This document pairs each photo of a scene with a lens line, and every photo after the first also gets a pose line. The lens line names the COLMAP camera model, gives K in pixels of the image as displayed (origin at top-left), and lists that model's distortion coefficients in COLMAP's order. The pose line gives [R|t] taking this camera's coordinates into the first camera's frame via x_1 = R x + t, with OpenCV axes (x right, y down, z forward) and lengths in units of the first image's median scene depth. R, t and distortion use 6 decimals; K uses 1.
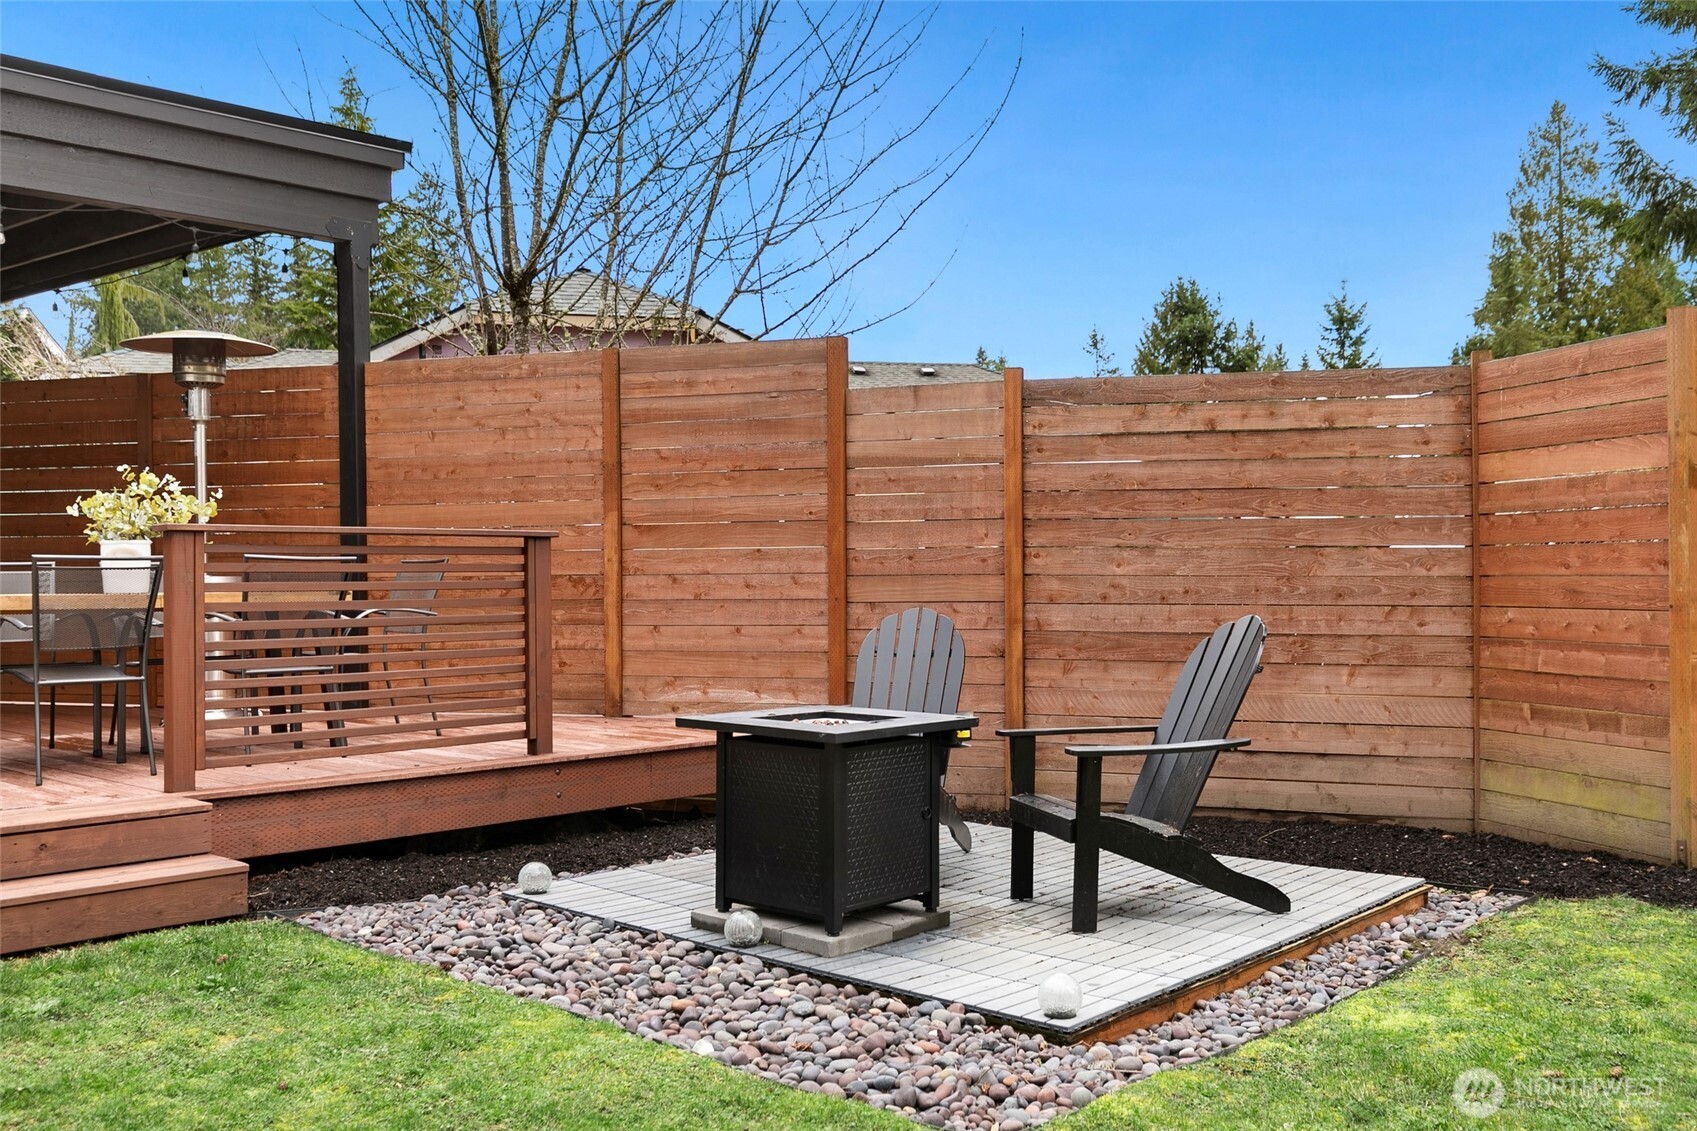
lens RADIAL K [[1601.1, 0, 848.6], [0, 1601.1, 569.2], [0, 0, 1]] dist [-0.049430, 0.000000]
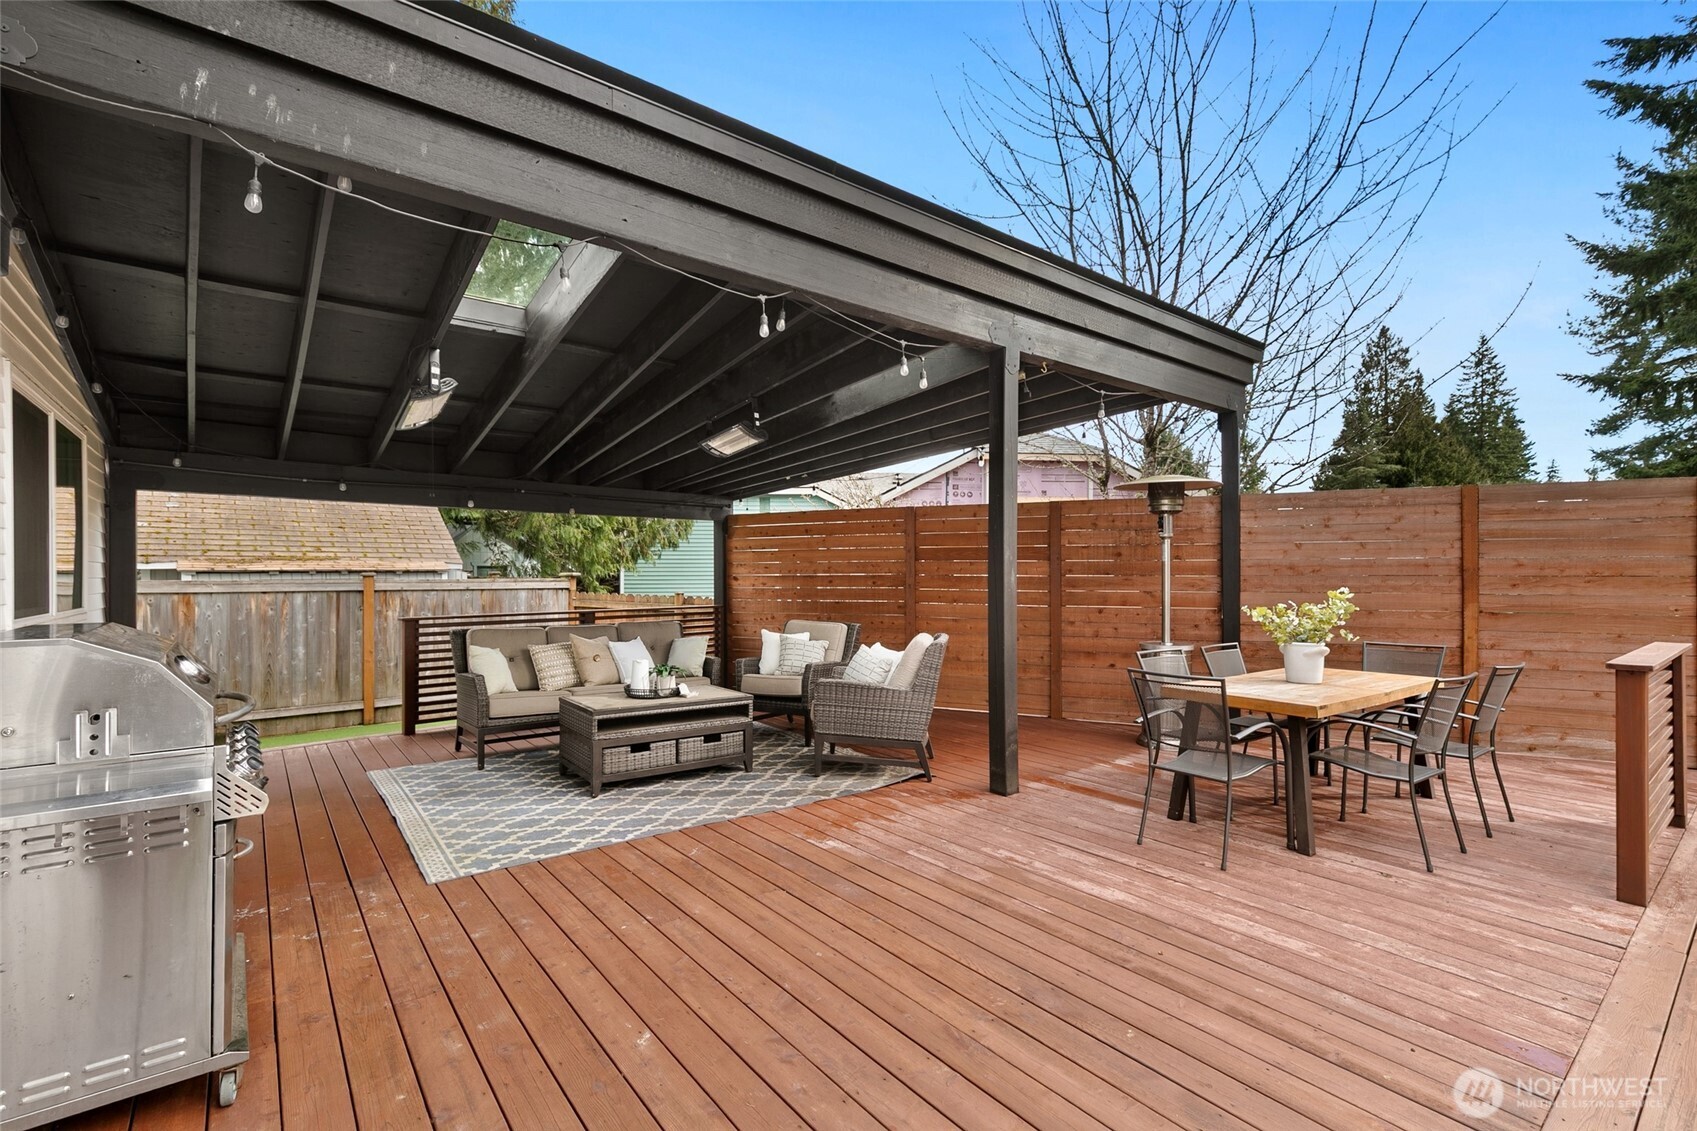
lens RADIAL K [[761.6, 0, 849.1], [0, 761.6, 570.9], [0, 0, 1]] dist [-0.003367, -0.000476]
pose [[0.988821, 0.007633, -0.148911, -0.578695], [-0.007592, 0.999971, 0.000849, -0.059839], [0.148913, 0.000291, 0.988850, 0.267189]]
